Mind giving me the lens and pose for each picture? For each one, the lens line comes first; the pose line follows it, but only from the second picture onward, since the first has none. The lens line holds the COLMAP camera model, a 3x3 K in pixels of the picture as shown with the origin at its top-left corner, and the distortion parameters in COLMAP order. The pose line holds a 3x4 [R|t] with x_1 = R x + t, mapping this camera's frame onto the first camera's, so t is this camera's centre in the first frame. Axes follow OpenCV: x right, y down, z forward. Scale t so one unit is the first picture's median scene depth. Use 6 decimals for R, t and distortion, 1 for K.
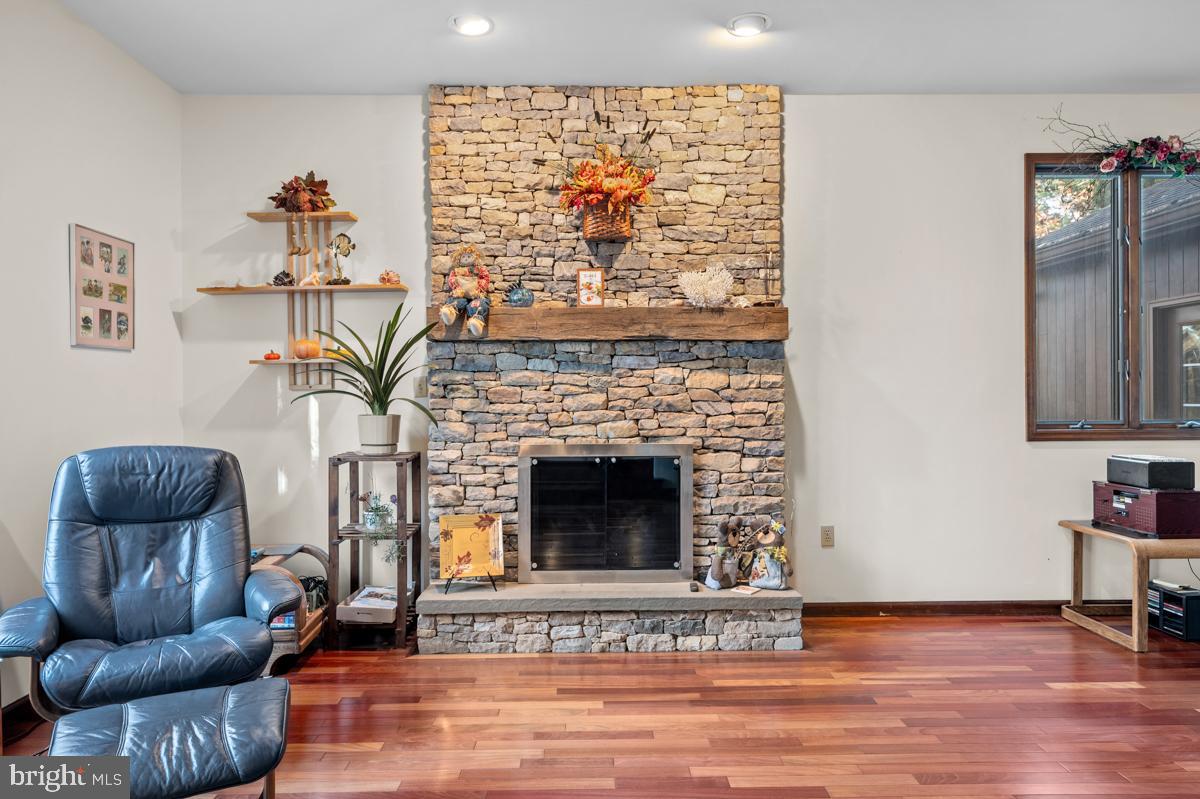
lens RADIAL K [[728.3, 0, 600.0], [0, 728.3, 399.5], [0, 0, 1]] dist [0.001661, 0.001915]
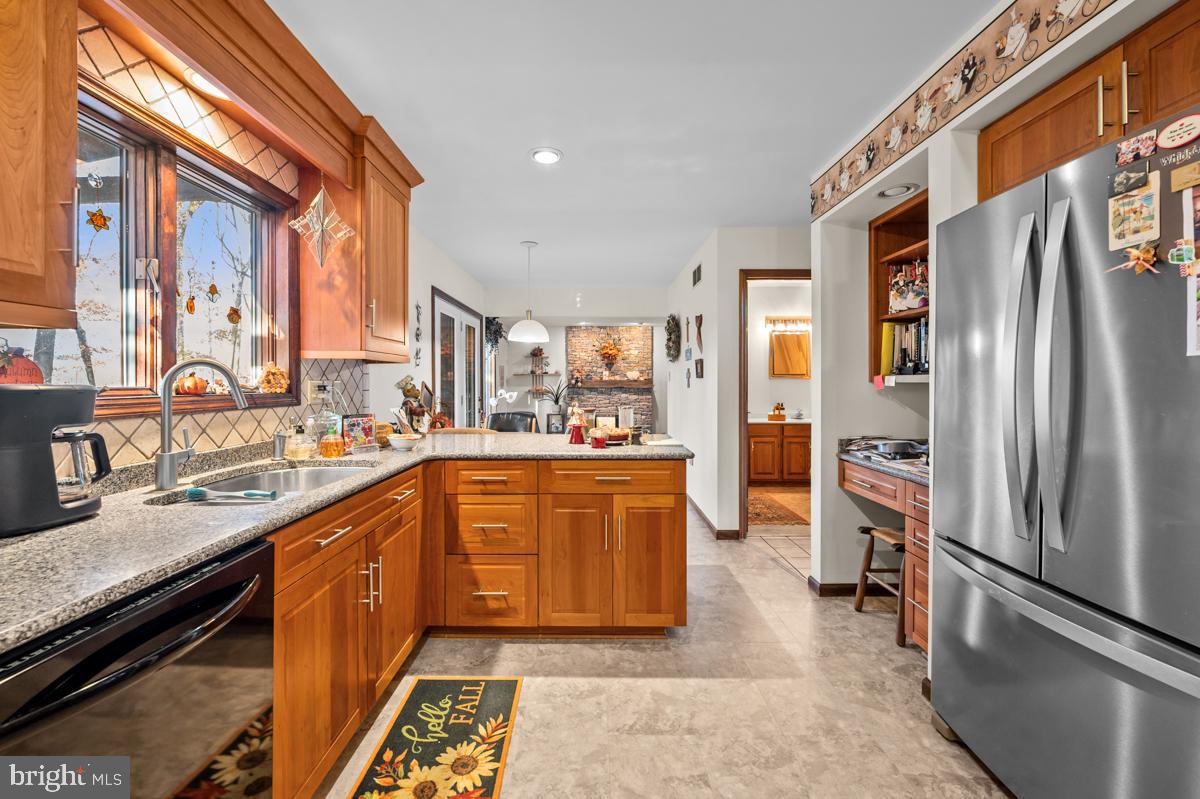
lens RADIAL K [[493.9, 0, 591.2], [0, 493.9, 384.7], [0, 0, 1]] dist [-0.003094, -0.000126]
pose [[0.999805, 0.007537, -0.018279, -0.044637], [-0.007465, 0.999964, 0.004035, -0.108699], [0.018308, -0.003897, 0.999825, -1.864093]]
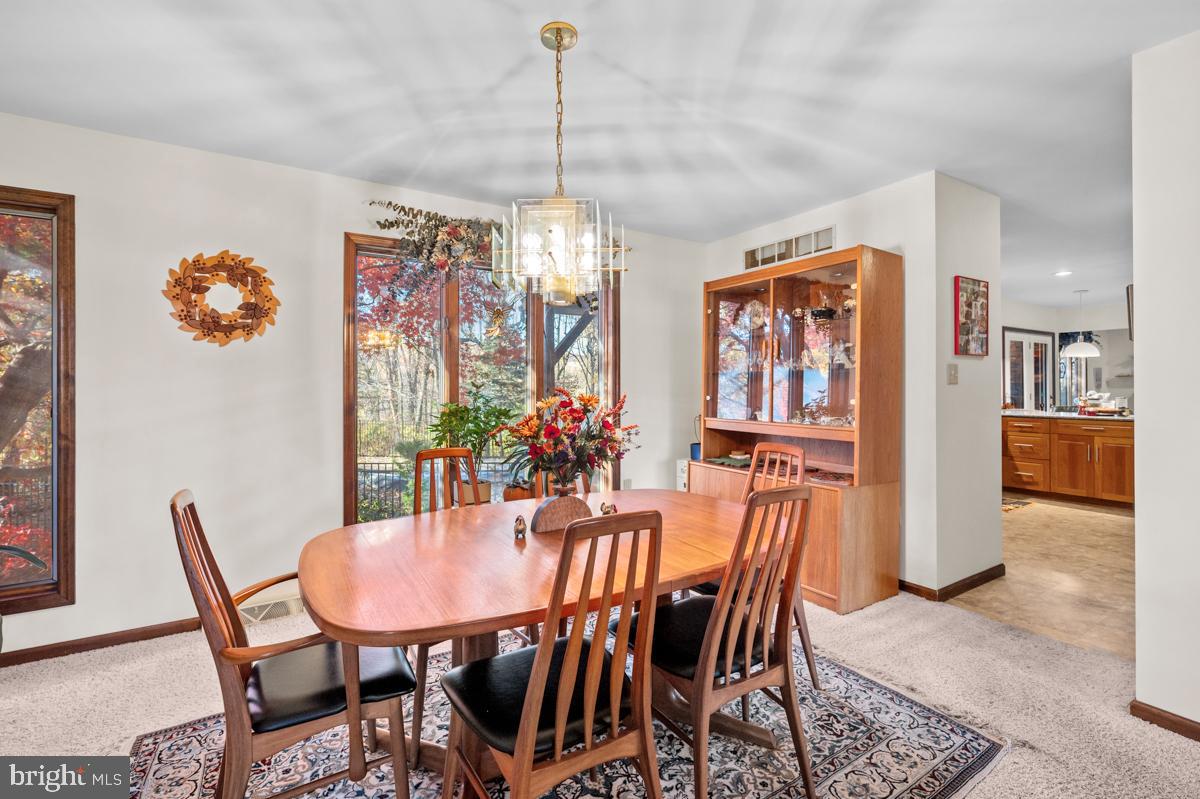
lens RADIAL K [[521.0, 0, 590.0], [0, 521.0, 377.9], [0, 0, 1]] dist [-0.002998, 0.000092]
pose [[0.508944, -0.004547, -0.860787, 0.479283], [-0.002230, 0.999976, -0.006600, -0.113944], [0.860797, 0.005279, 0.508922, -3.111122]]
